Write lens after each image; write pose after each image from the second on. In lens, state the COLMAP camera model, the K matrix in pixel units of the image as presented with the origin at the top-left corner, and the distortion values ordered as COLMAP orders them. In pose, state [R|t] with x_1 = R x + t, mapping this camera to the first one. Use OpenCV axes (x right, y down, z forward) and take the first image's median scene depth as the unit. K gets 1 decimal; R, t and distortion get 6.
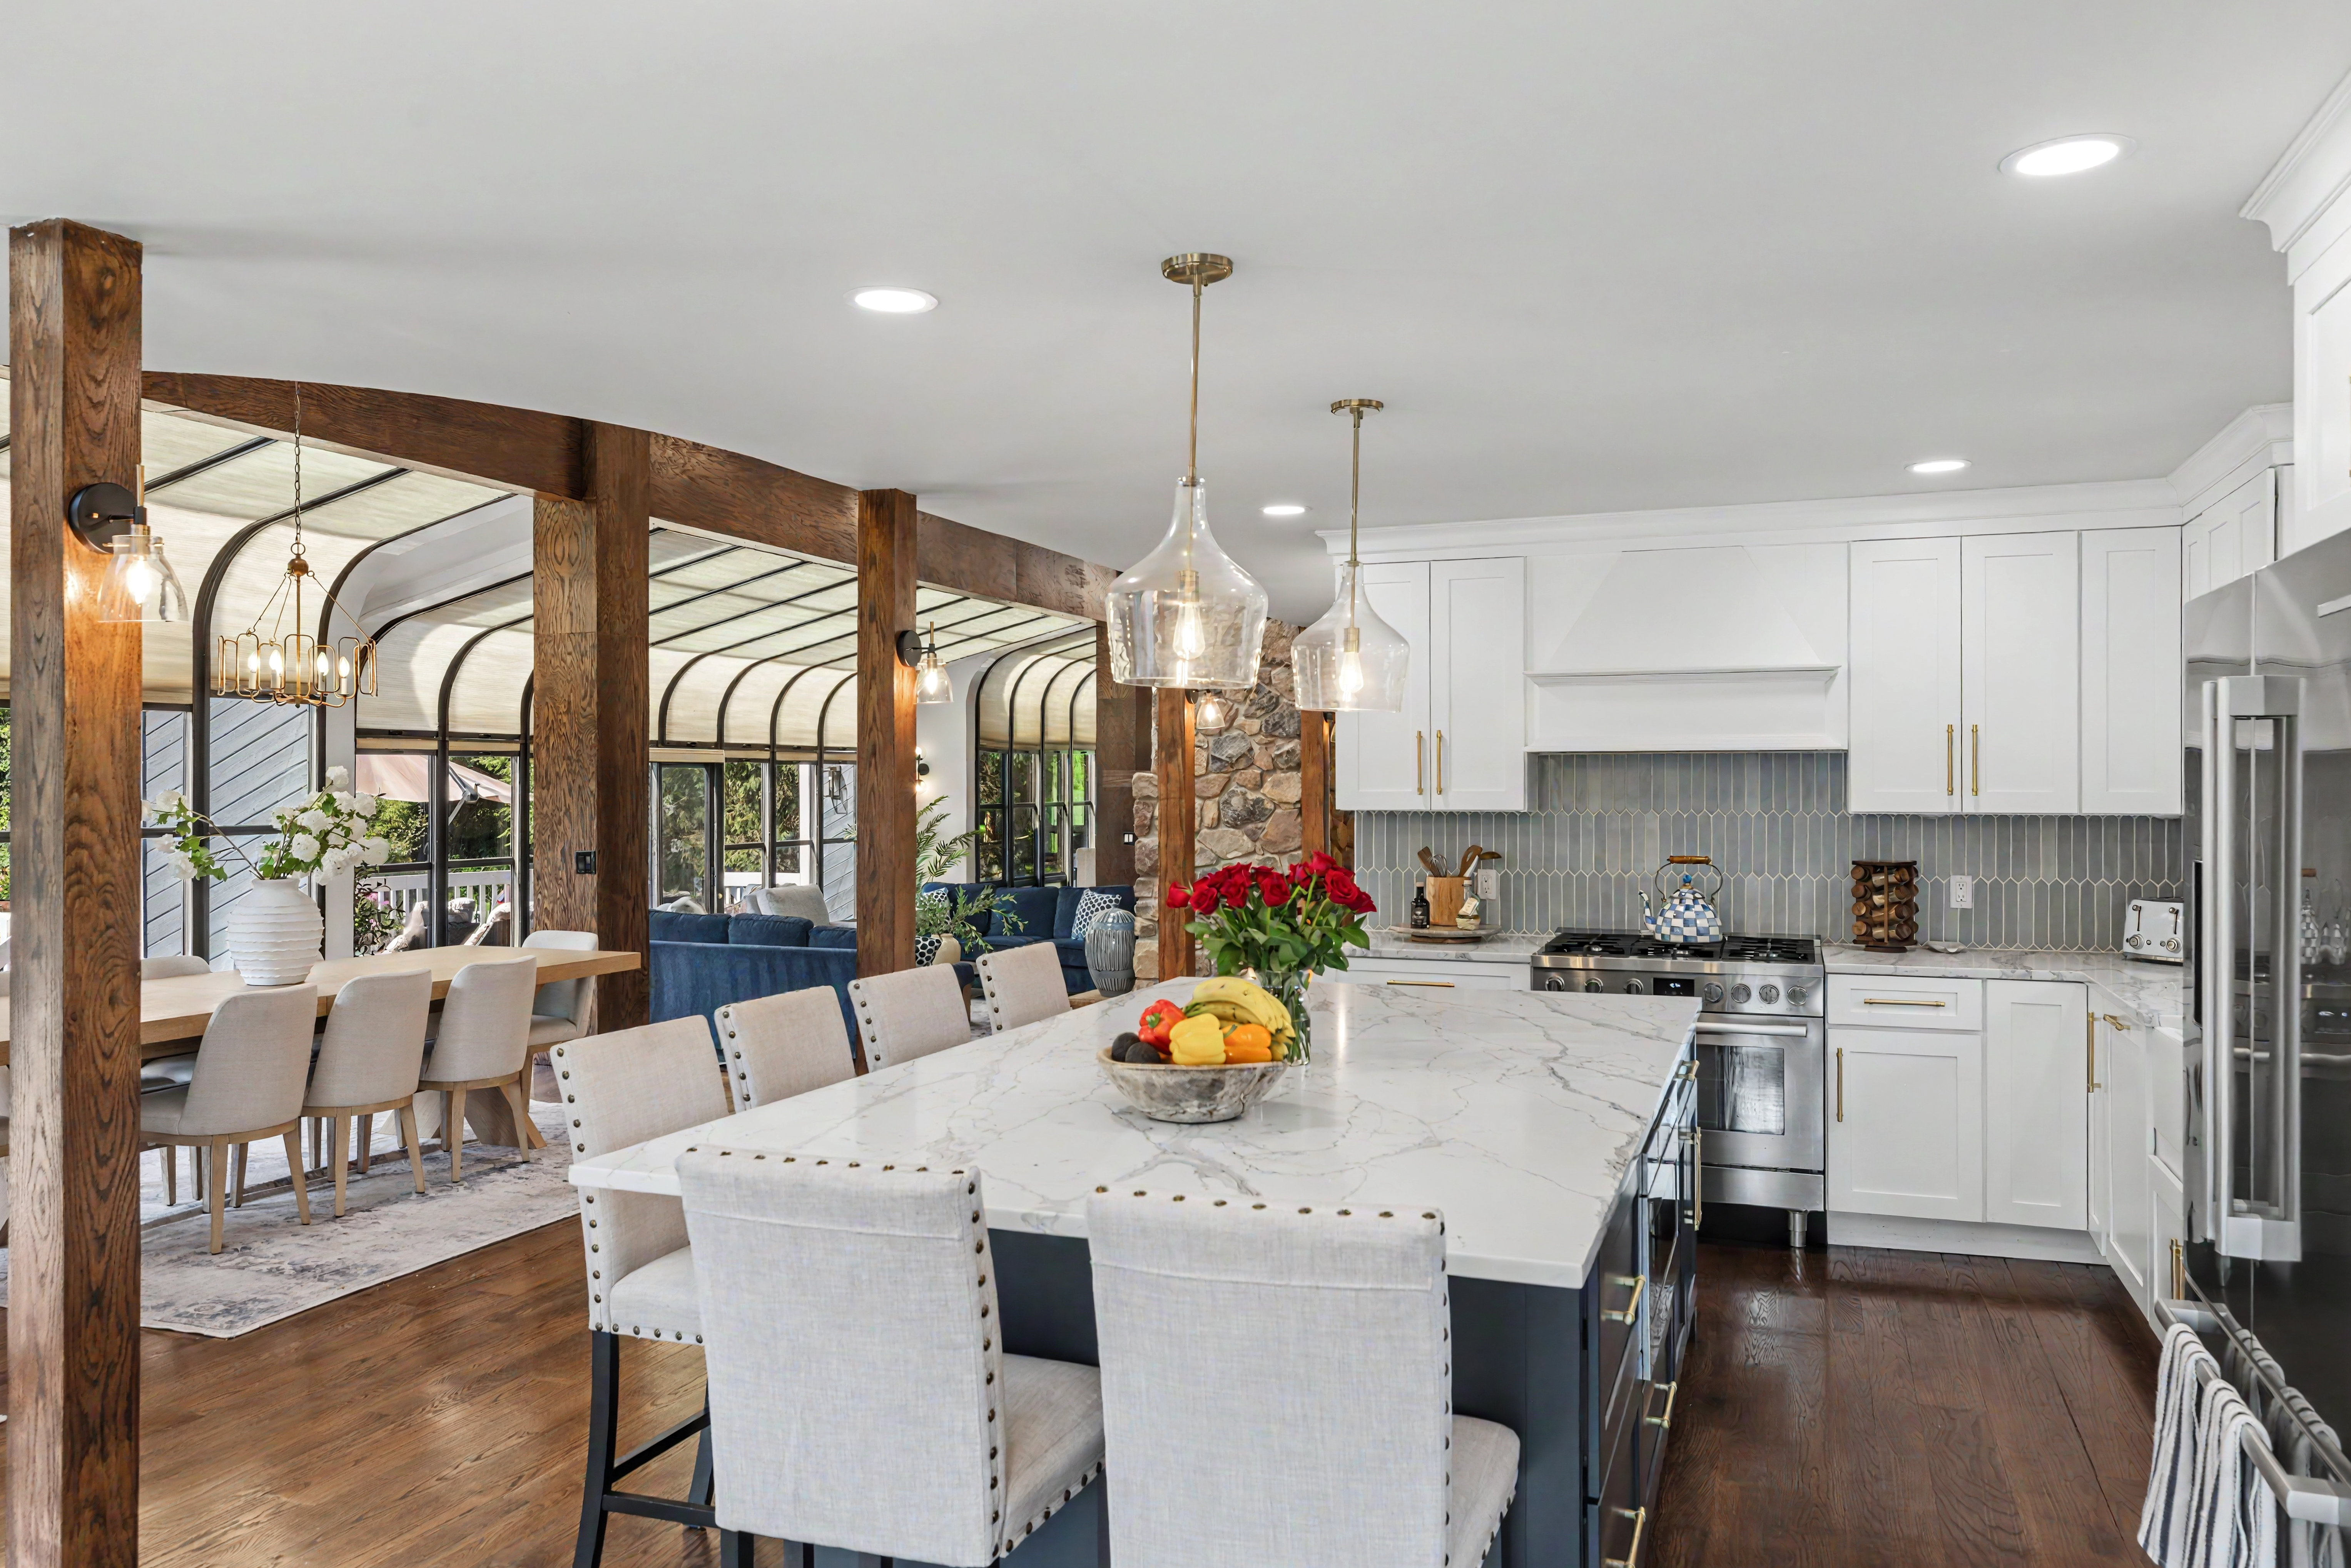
lens RADIAL K [[1681.5, 0, 1180.5], [0, 1681.5, 788.8], [0, 0, 1]] dist [0.004716, -0.000399]
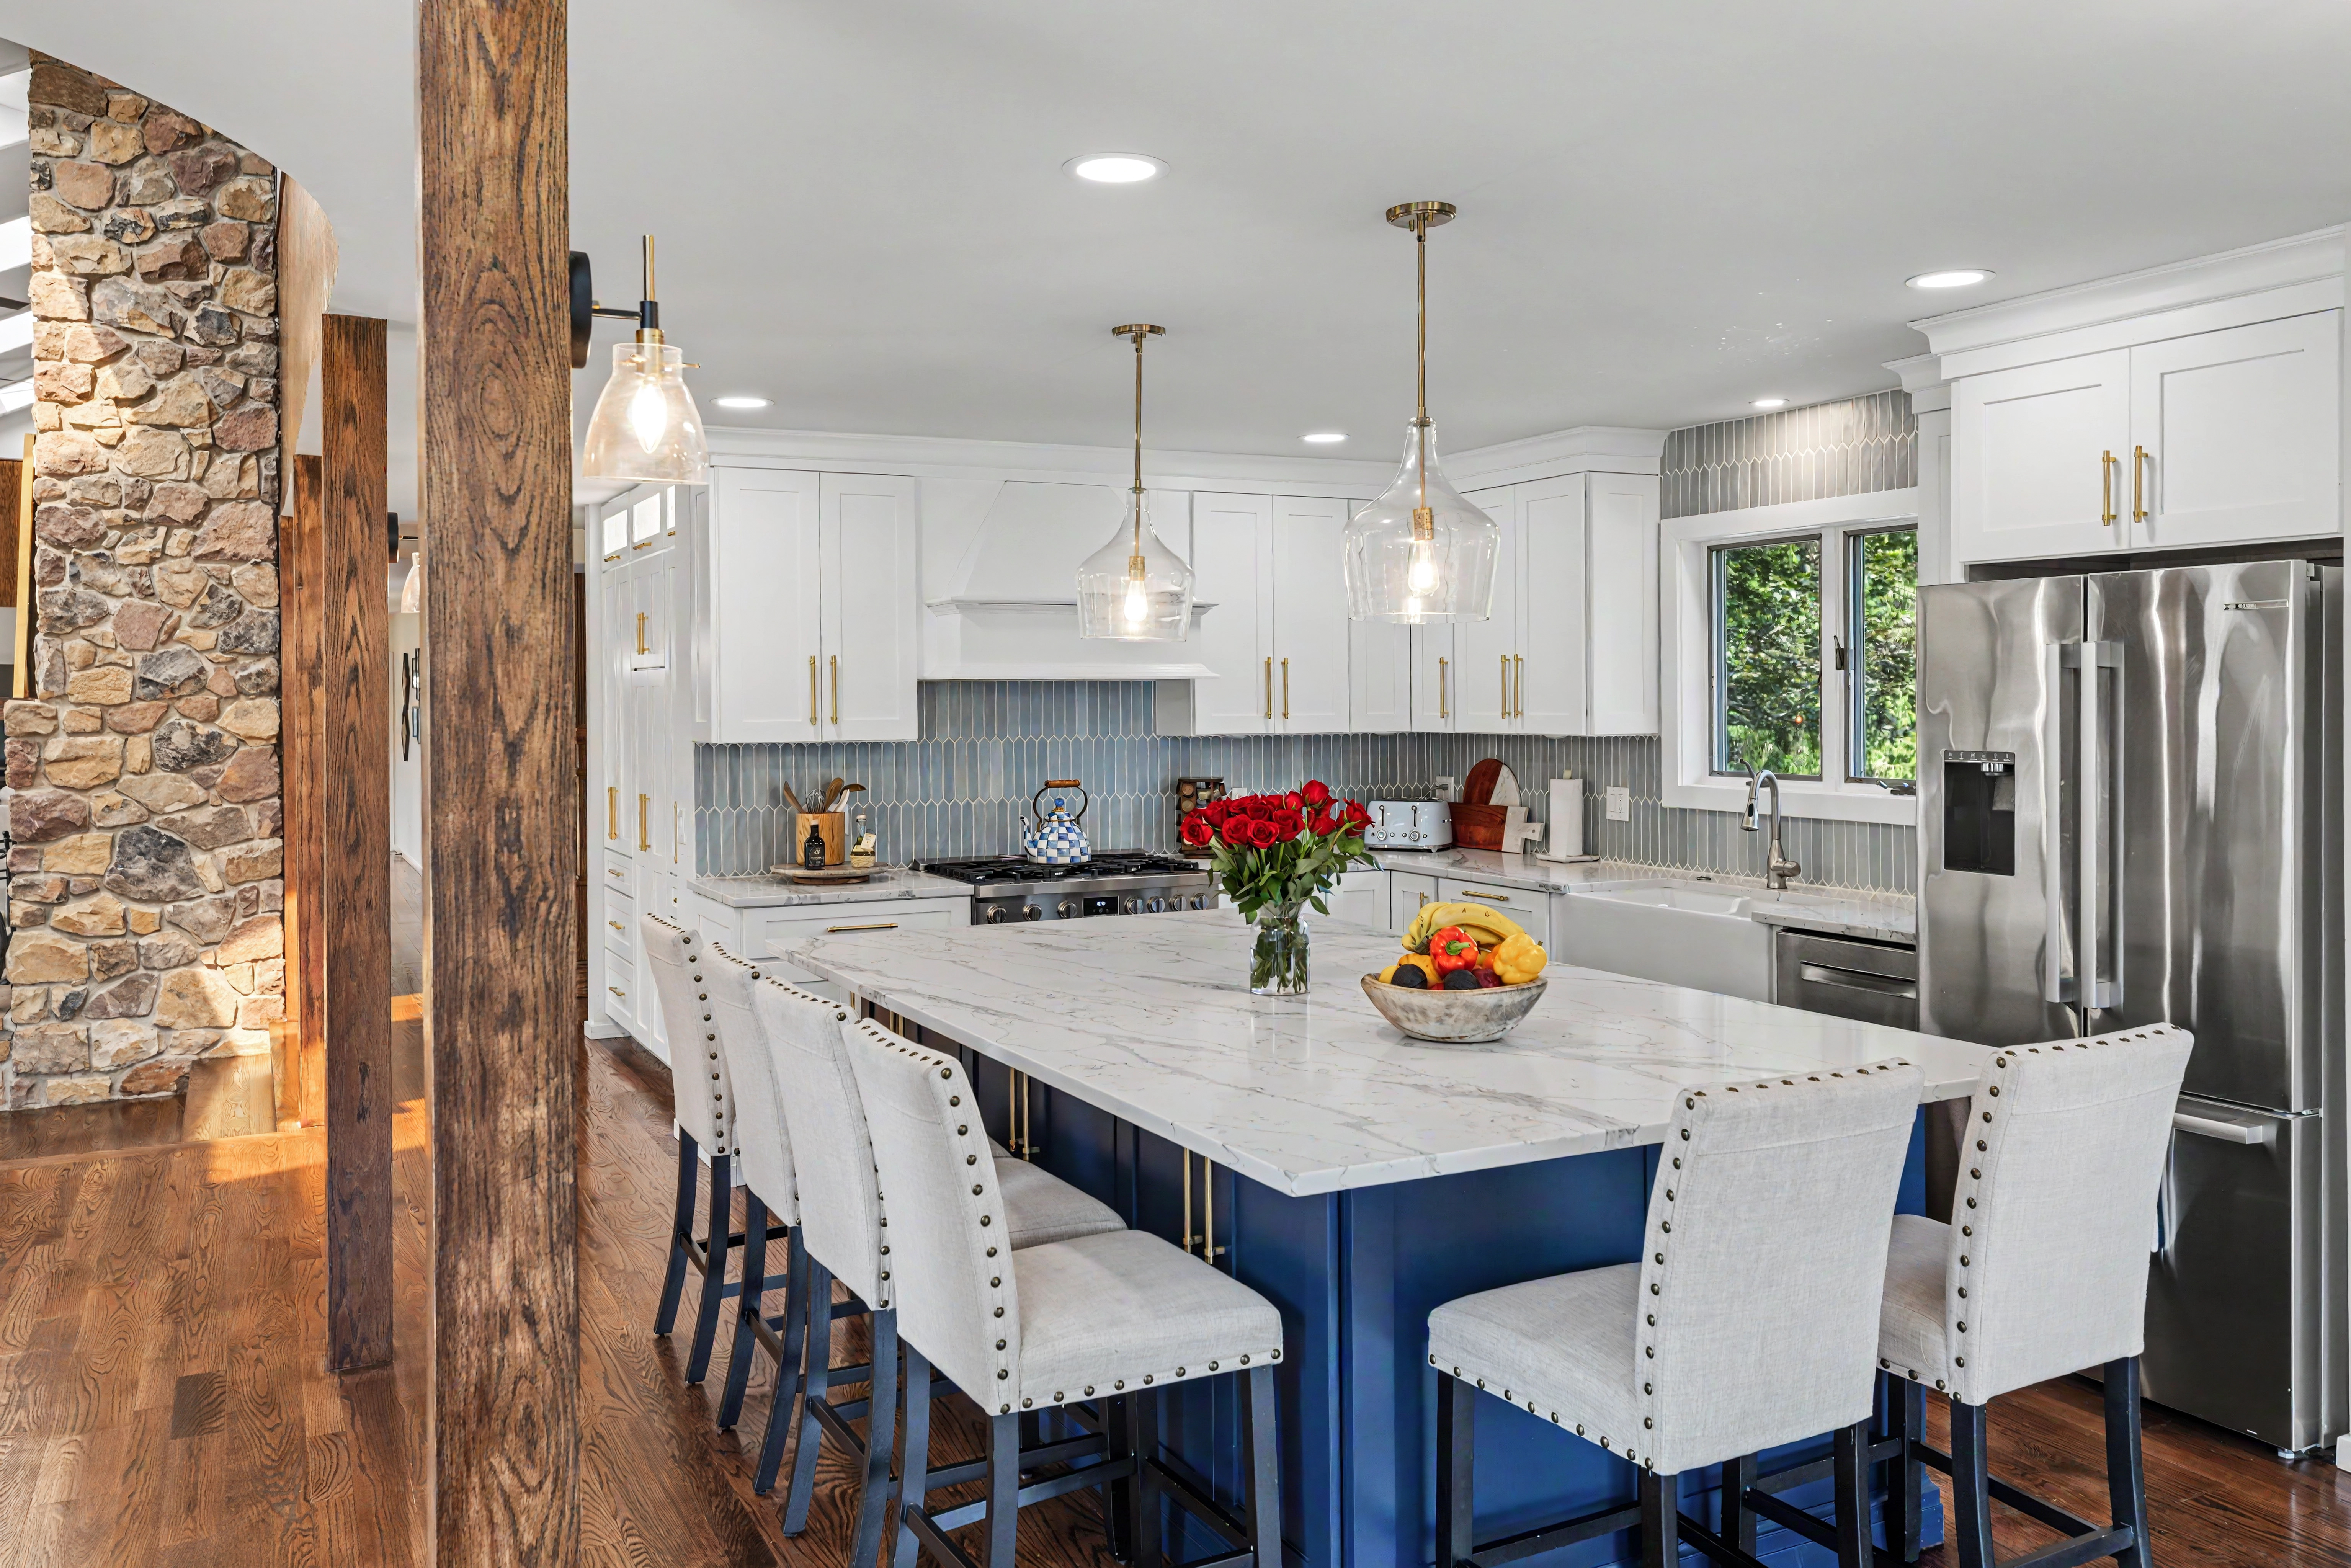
lens RADIAL K [[1827.2, 0, 1171.3], [0, 1827.2, 708.4], [0, 0, 1]] dist [-0.005772, 0.013103]
pose [[0.681266, -0.007520, 0.731997, -0.459080], [0.008755, 0.999959, 0.002125, -0.006084], [-0.731983, 0.004961, 0.681305, 0.178090]]
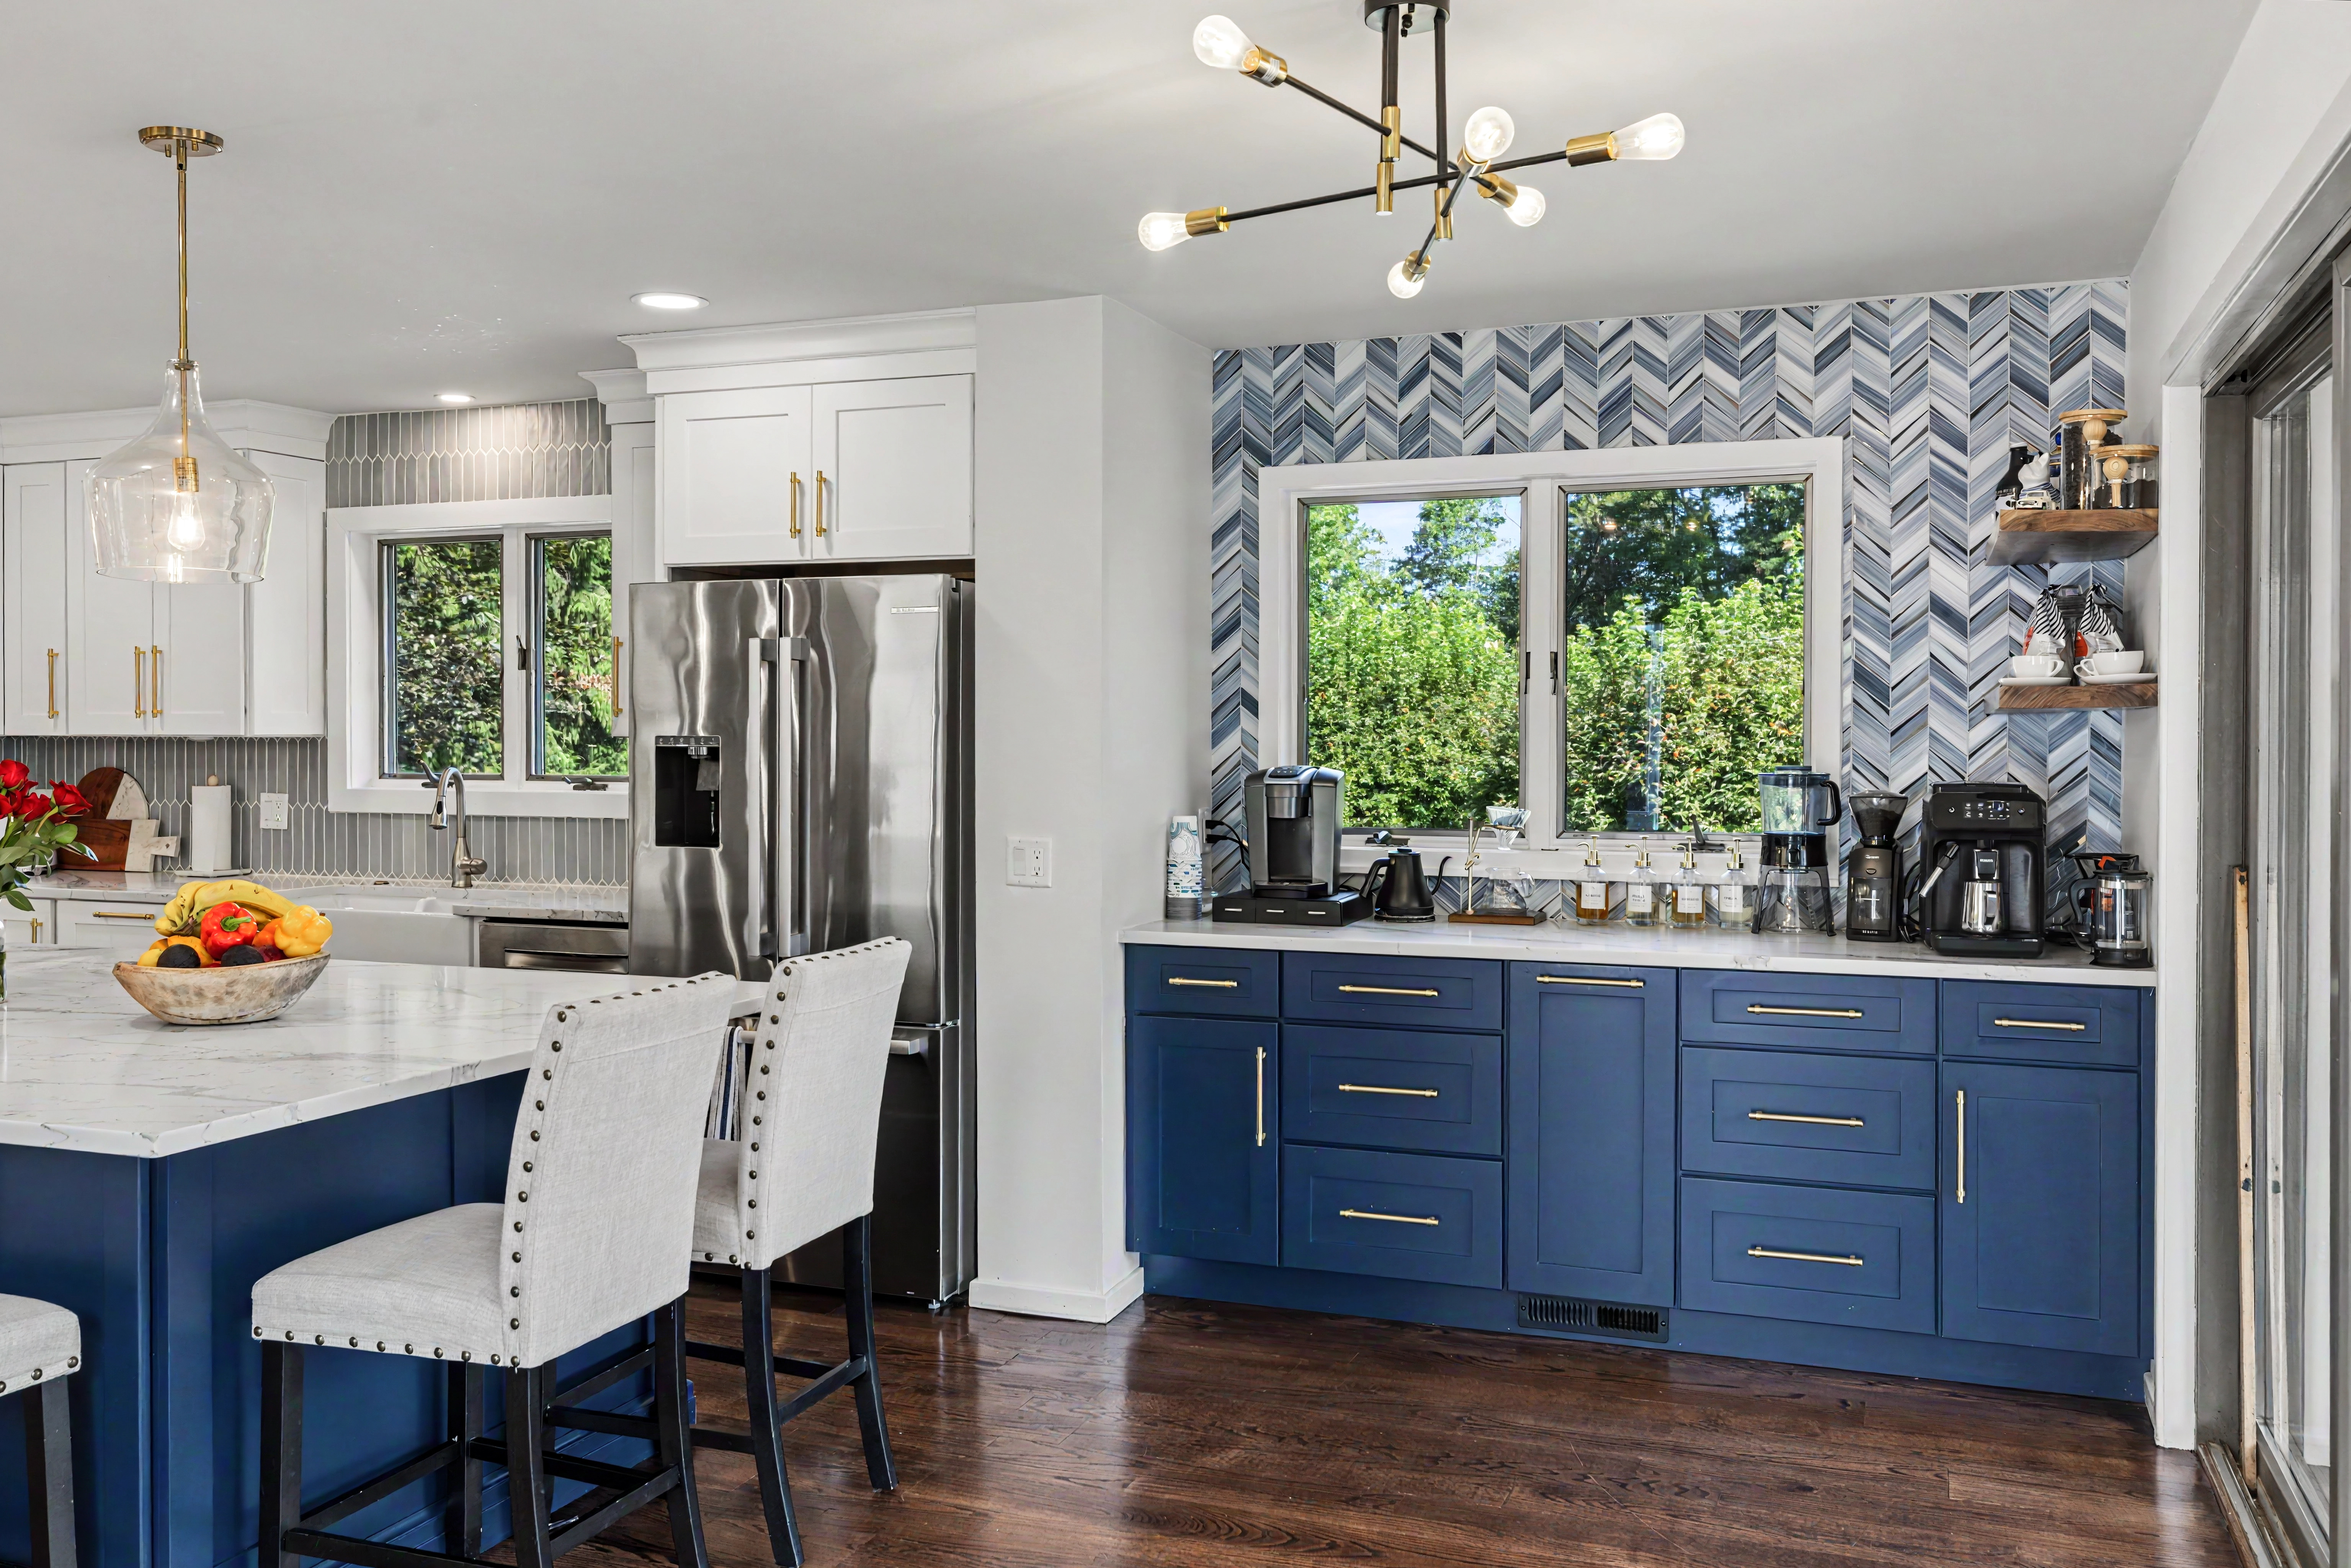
lens RADIAL K [[1924.7, 0, 1176.6], [0, 1924.7, 752.8], [0, 0, 1]] dist [0.006082, 0.004401]
pose [[0.011995, -0.010785, 0.999870, -0.542834], [0.003394, 0.999937, 0.010745, 0.013362], [-0.999922, 0.003265, 0.012030, 0.212766]]
